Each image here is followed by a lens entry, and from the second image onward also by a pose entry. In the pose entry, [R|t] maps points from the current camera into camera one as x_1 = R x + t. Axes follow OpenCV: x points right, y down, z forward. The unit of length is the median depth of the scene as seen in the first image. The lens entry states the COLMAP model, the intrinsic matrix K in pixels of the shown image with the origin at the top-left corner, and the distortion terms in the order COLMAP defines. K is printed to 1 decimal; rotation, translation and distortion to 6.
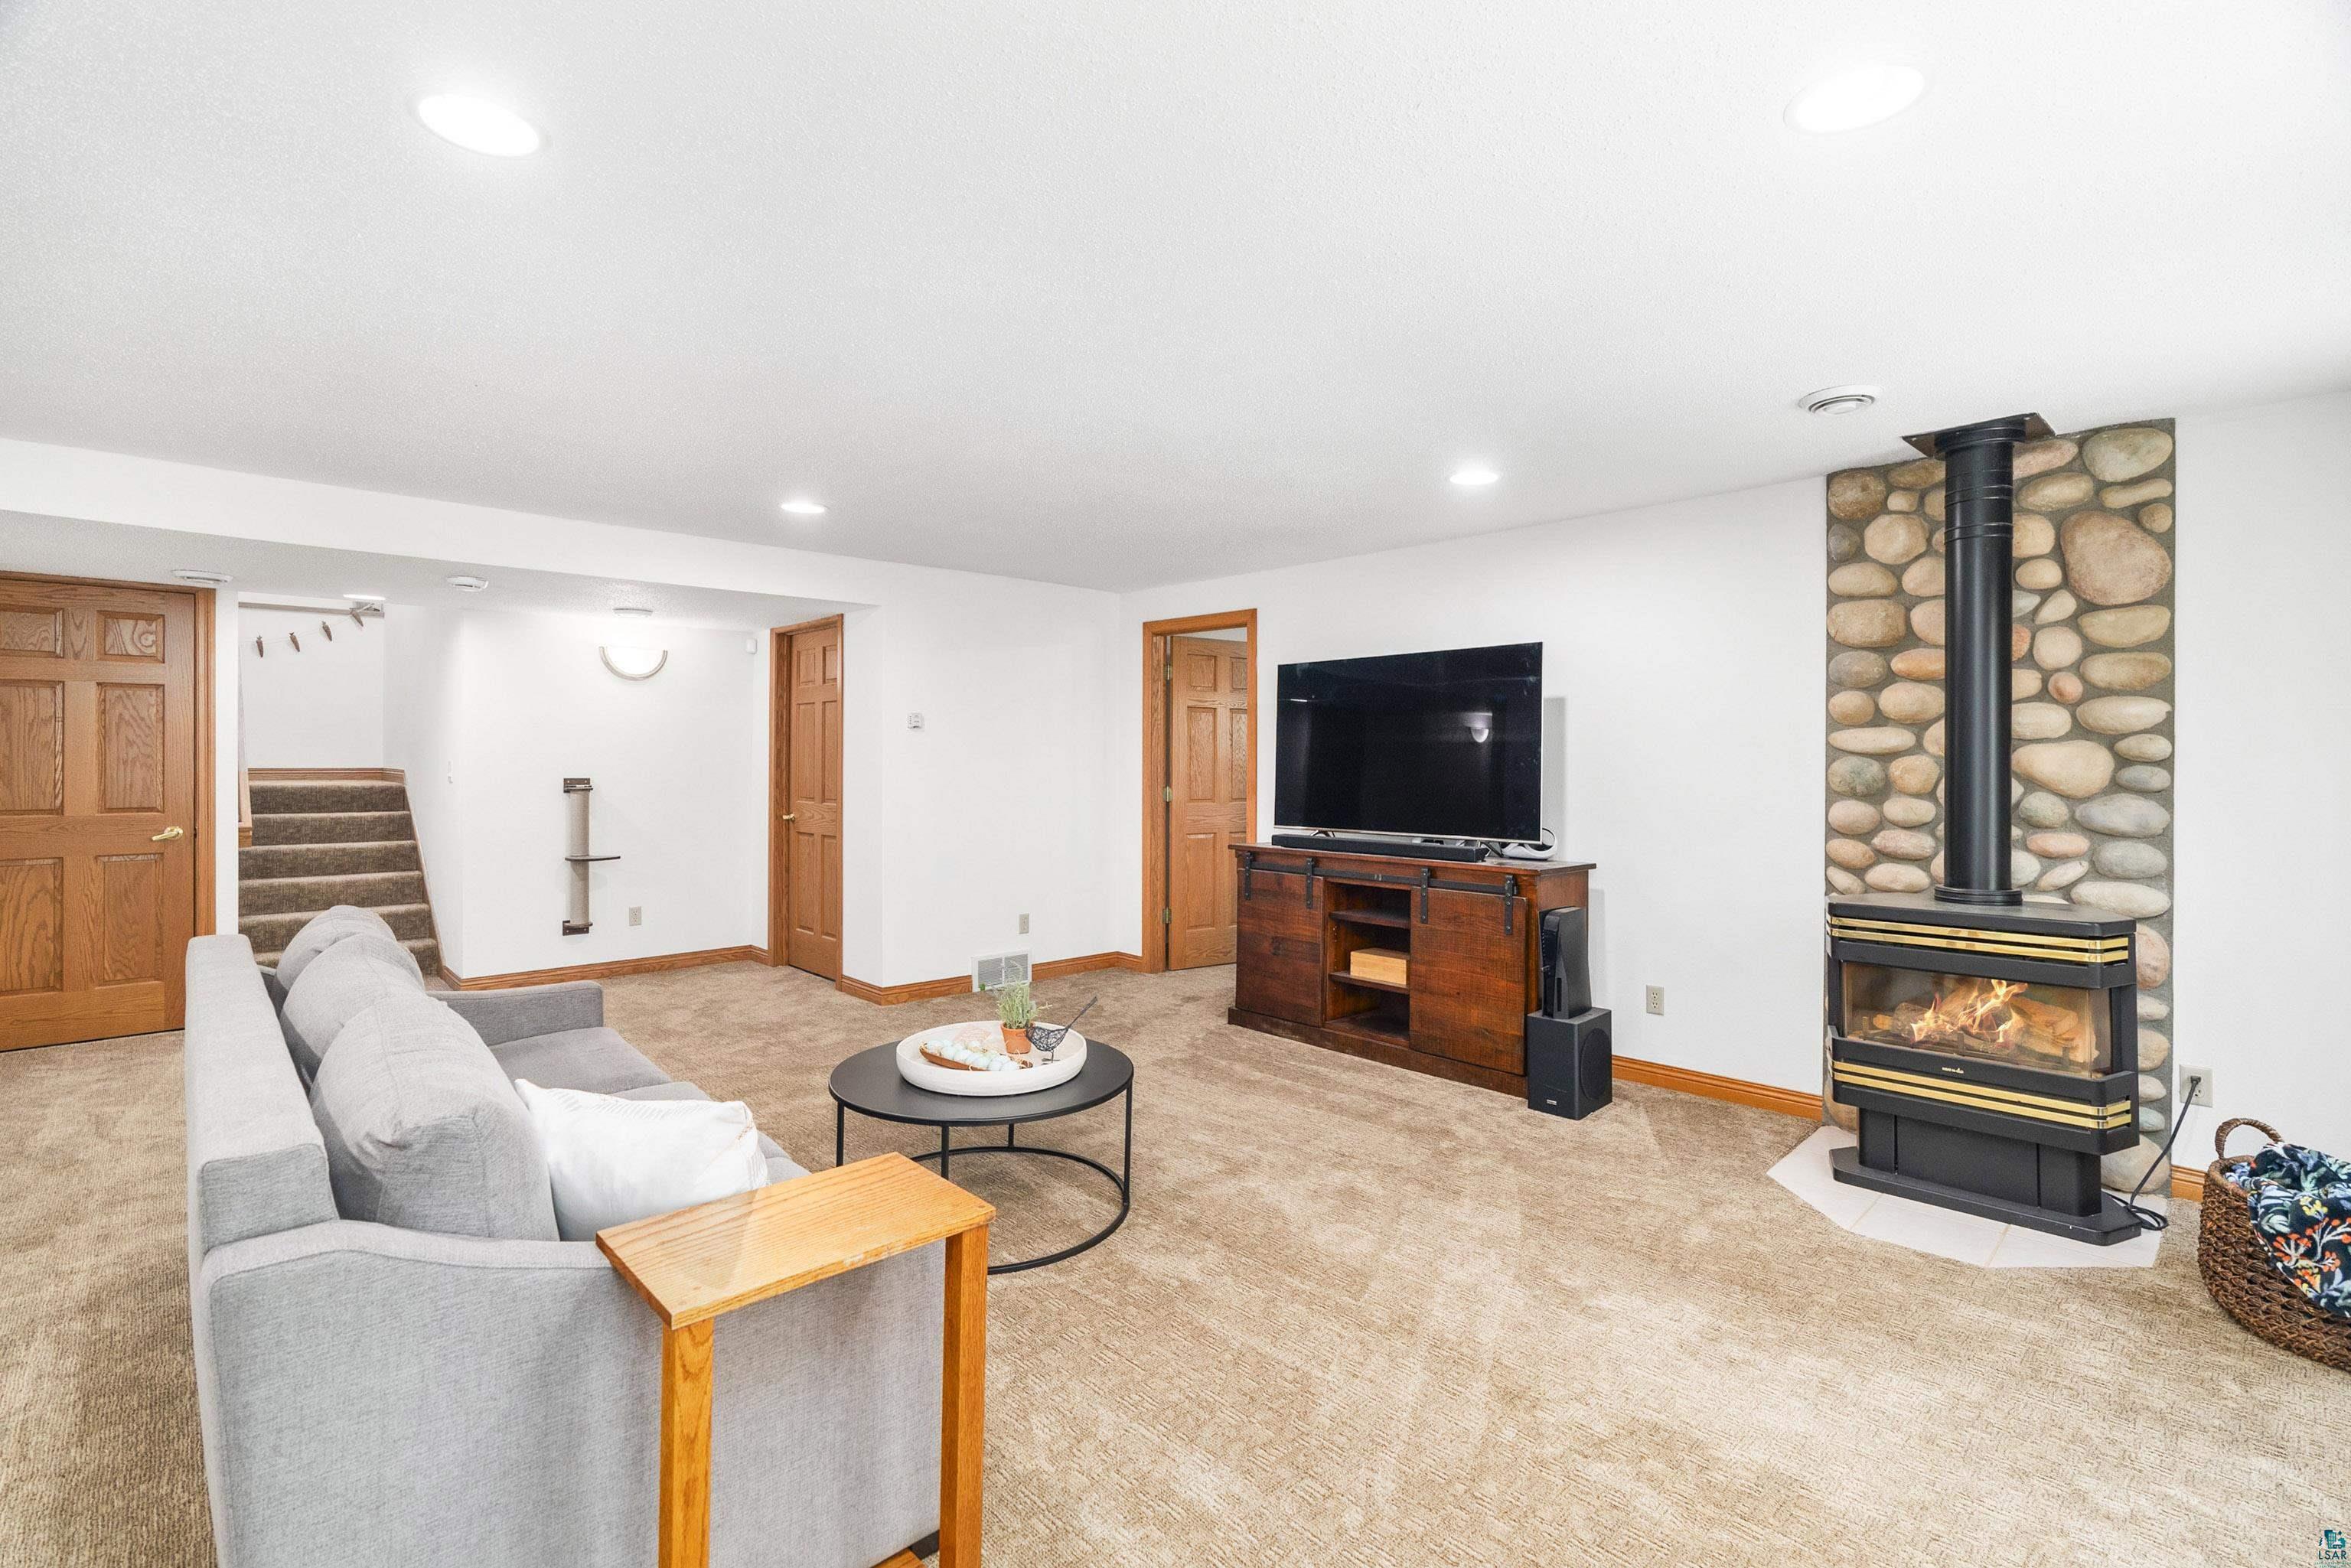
lens RADIAL K [[1074.8, 0, 1175.3], [0, 1074.8, 764.7], [0, 0, 1]] dist [-0.009534, 0.002167]
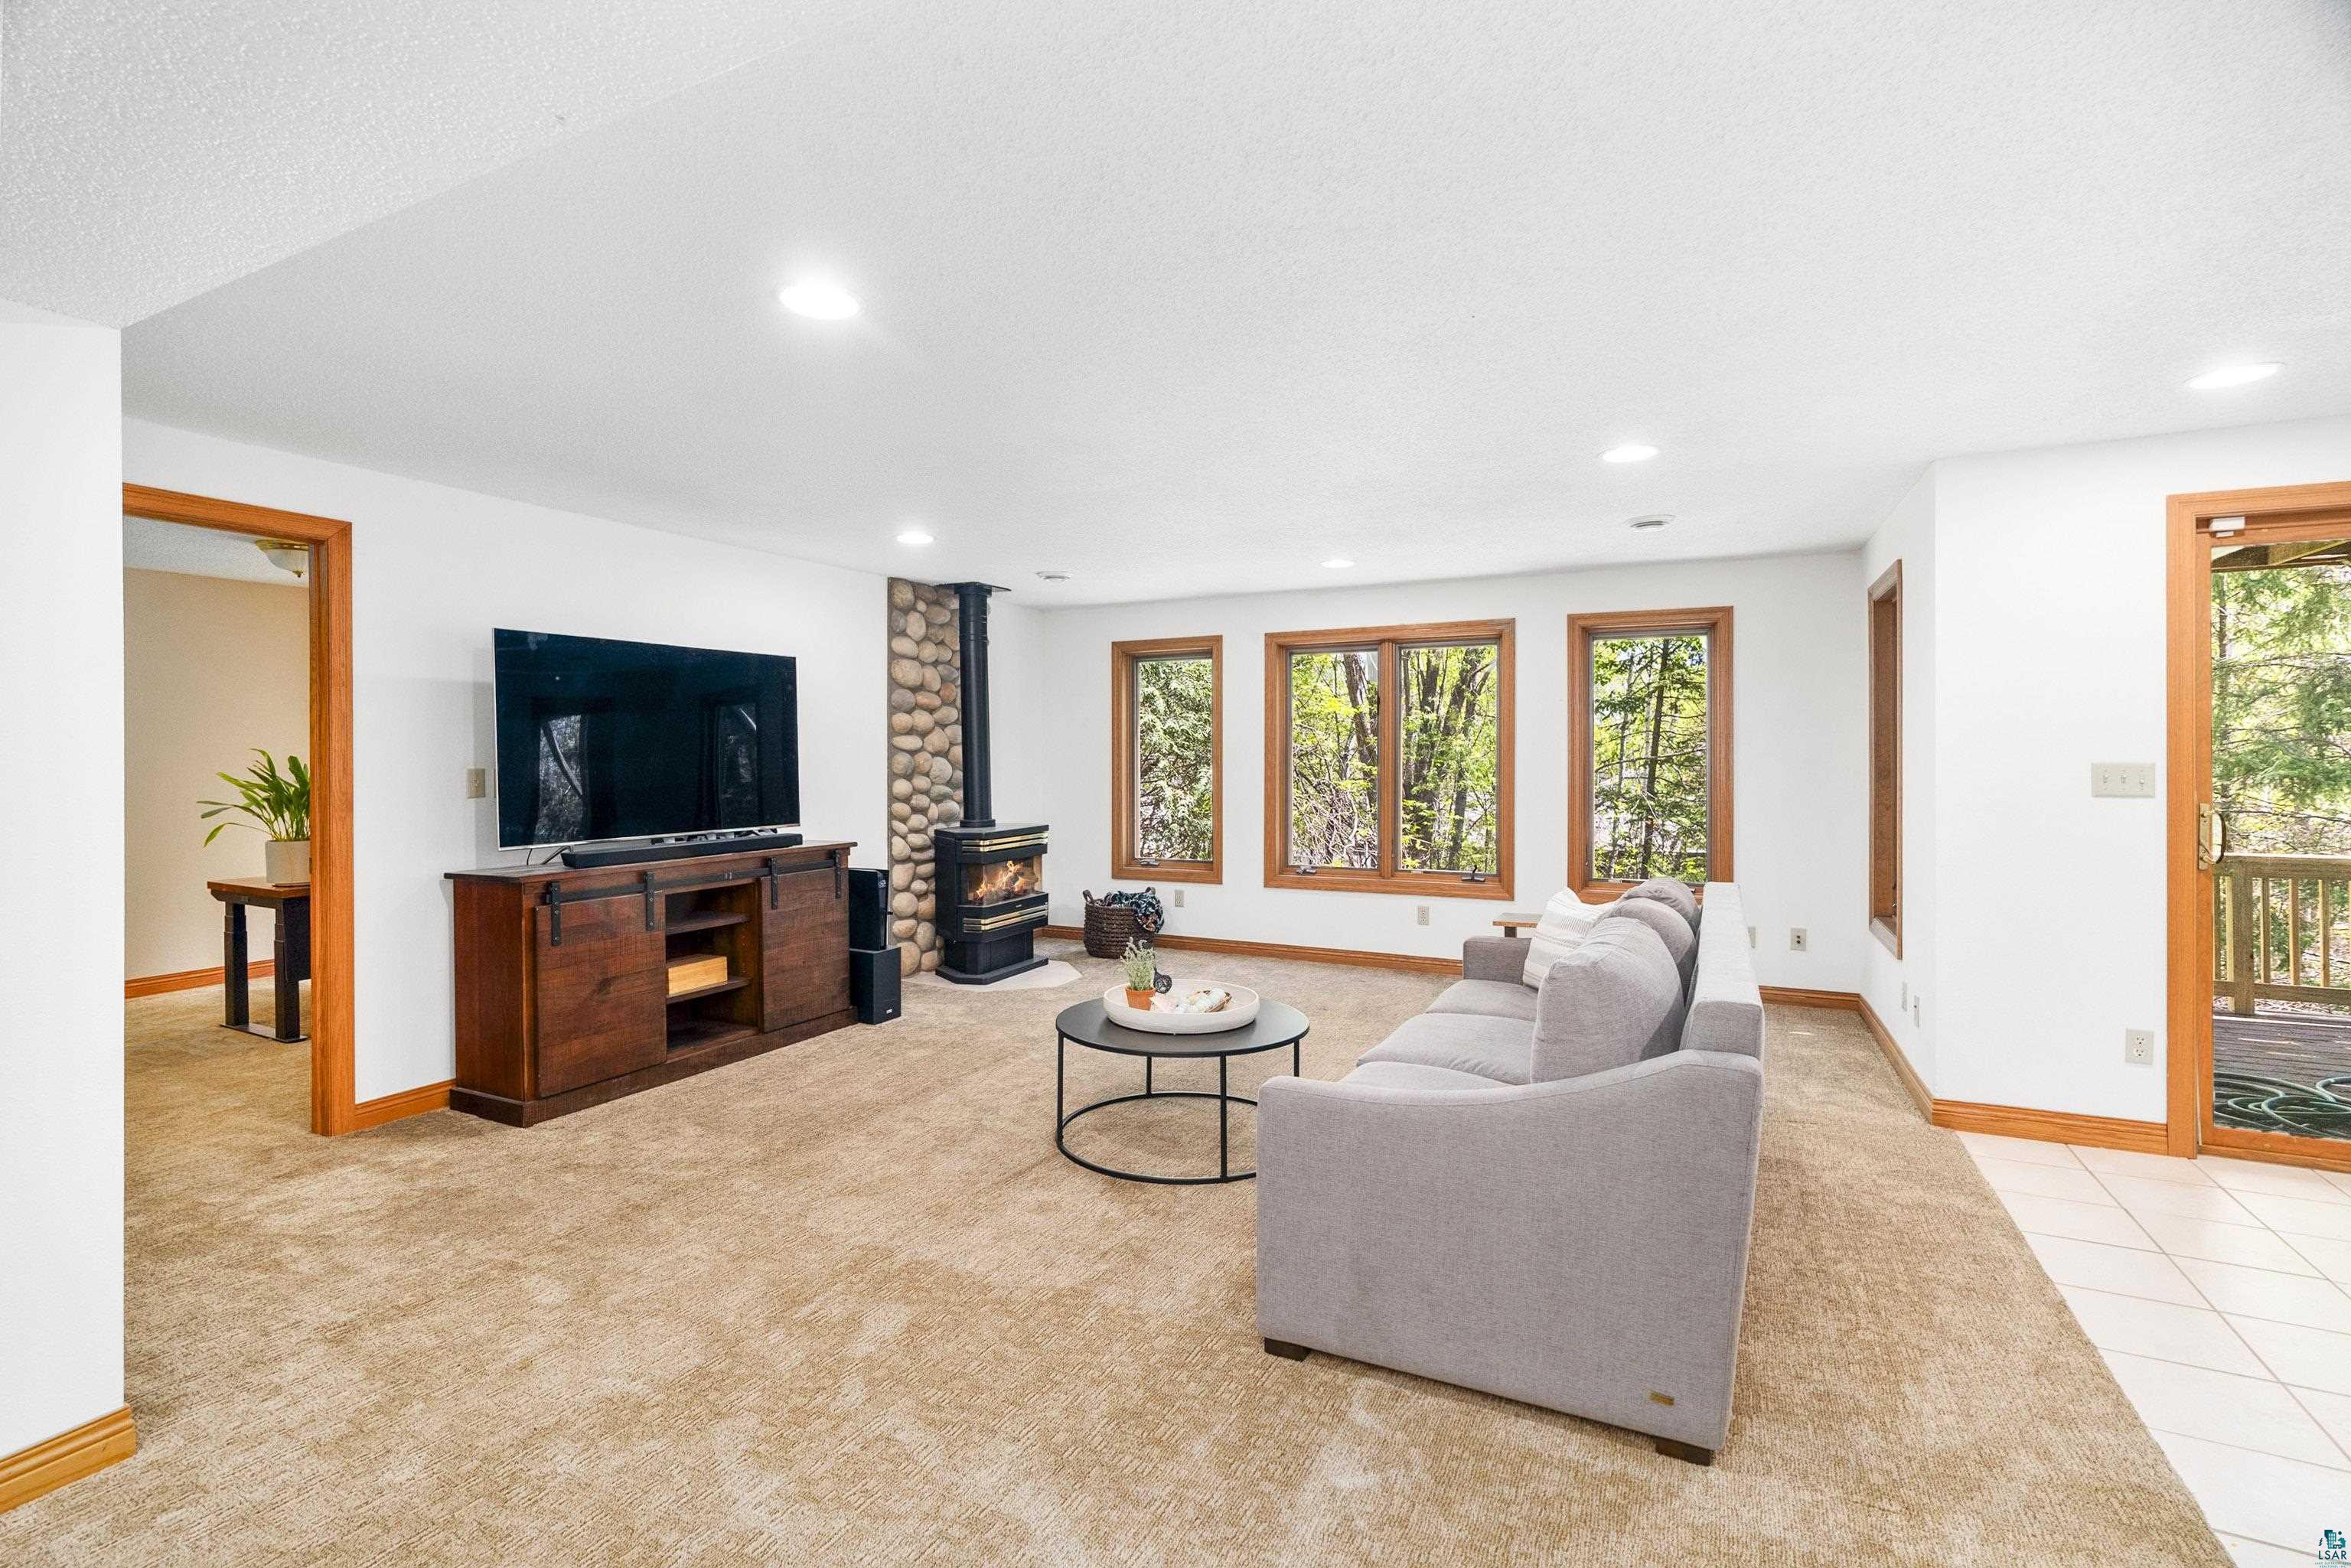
lens RADIAL K [[1074.8, 0, 1173.3], [0, 1074.8, 767.7], [0, 0, 1]] dist [-0.009534, 0.002167]
pose [[-0.353105, -0.014128, 0.935477, -1.075735], [0.009725, 0.999777, 0.018770, -0.011065], [-0.935533, 0.015725, -0.352889, 1.192731]]
